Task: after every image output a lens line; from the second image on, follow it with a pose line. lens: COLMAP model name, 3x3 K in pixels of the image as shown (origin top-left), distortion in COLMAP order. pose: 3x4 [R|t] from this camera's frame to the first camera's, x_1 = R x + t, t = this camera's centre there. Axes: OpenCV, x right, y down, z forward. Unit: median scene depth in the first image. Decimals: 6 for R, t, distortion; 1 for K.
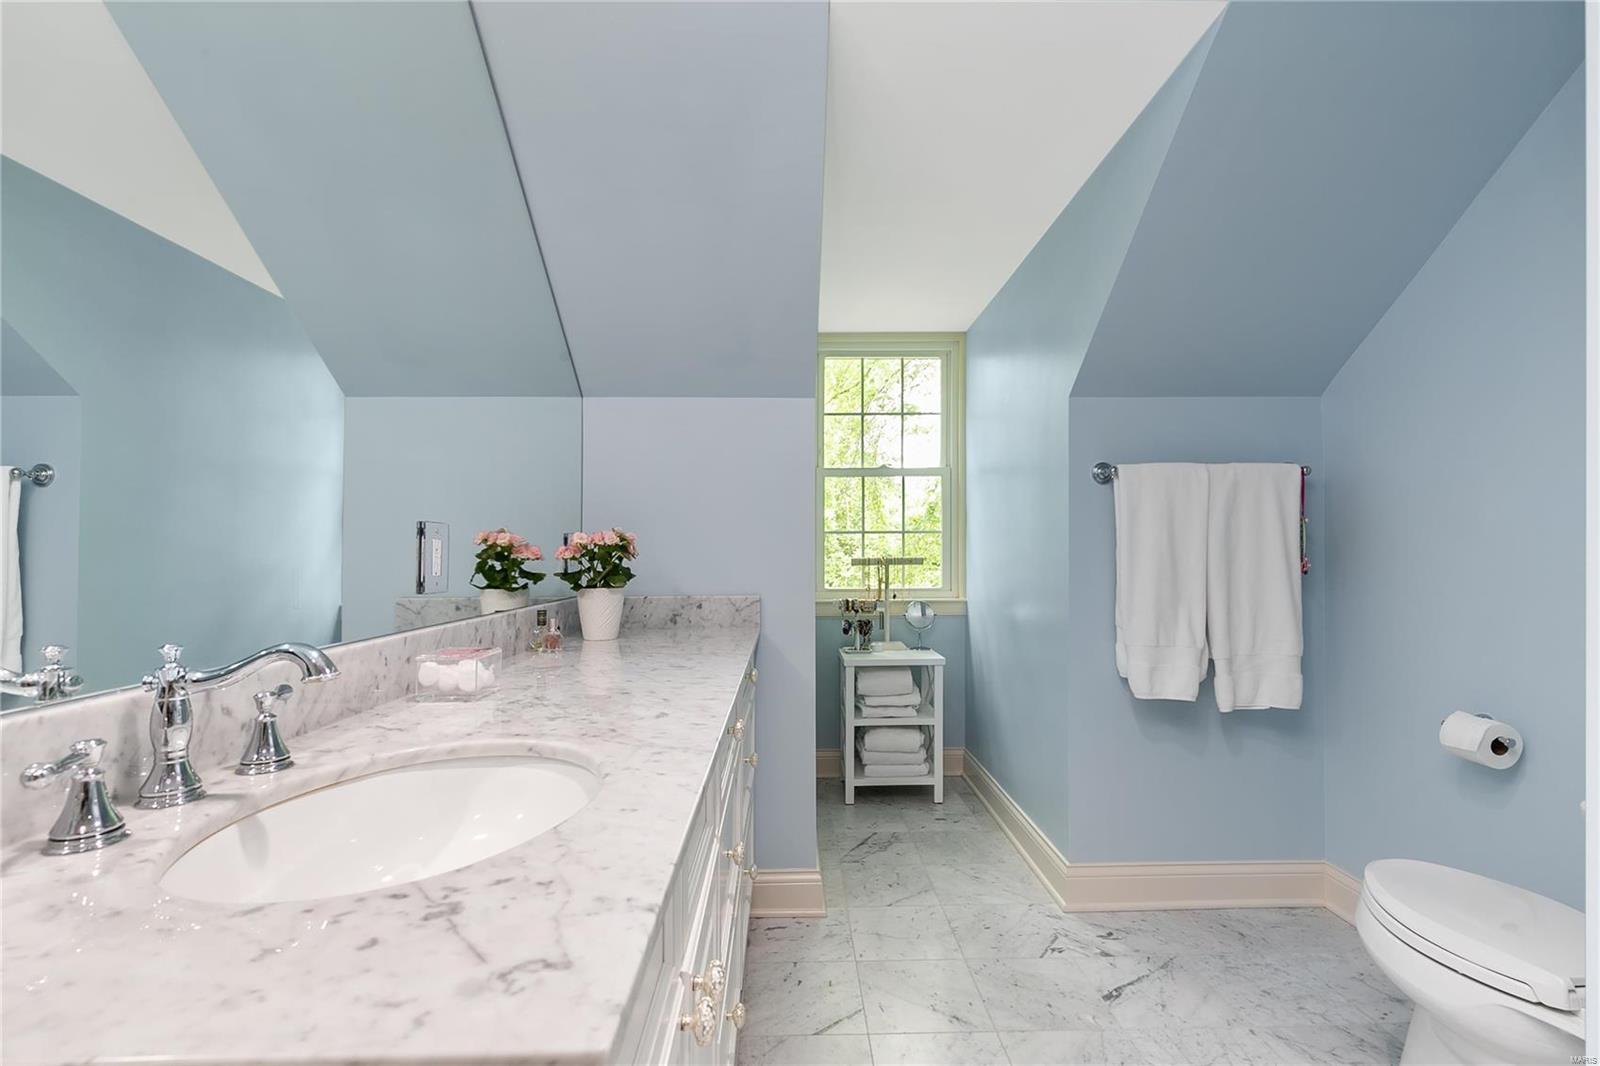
lens RADIAL K [[715.2, 0, 800.5], [0, 715.2, 528.9], [0, 0, 1]] dist [0.003225, -0.000596]
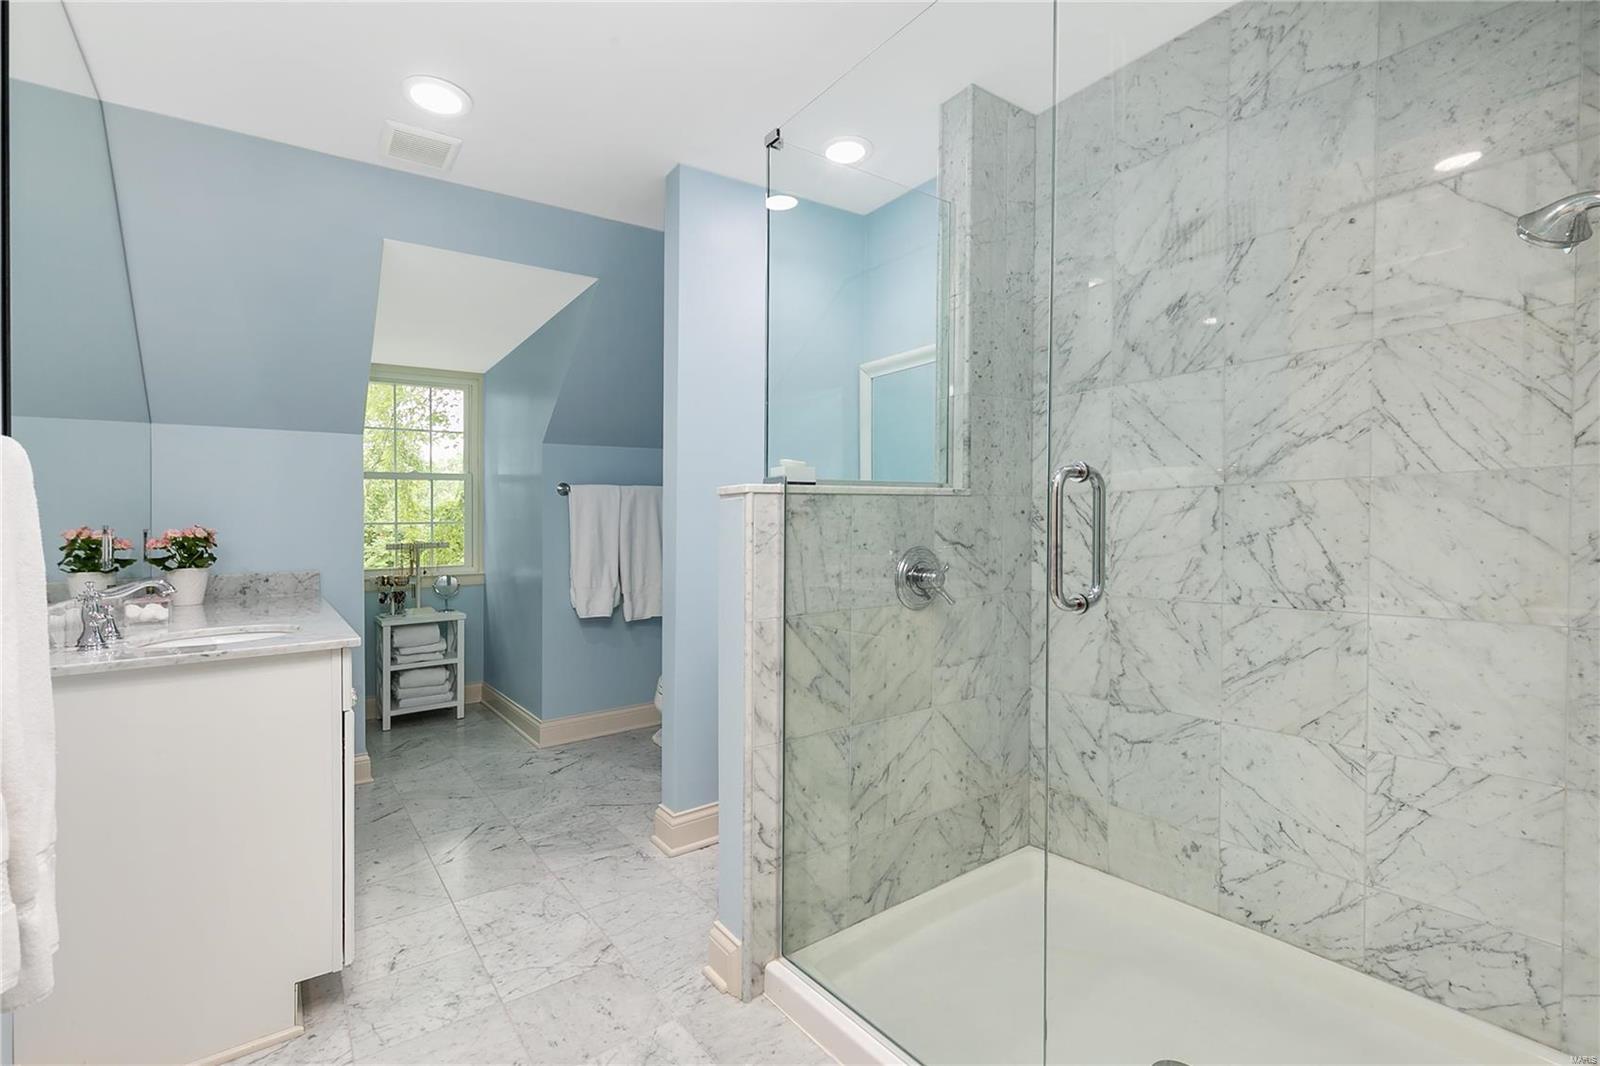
lens RADIAL K [[715.2, 0, 805.1], [0, 715.2, 515.7], [0, 0, 1]] dist [0.003225, -0.000596]
pose [[0.813579, -0.002461, 0.581449, -0.069266], [0.000166, 0.999992, 0.004001, -0.015739], [-0.581454, -0.003158, 0.813573, -0.512599]]
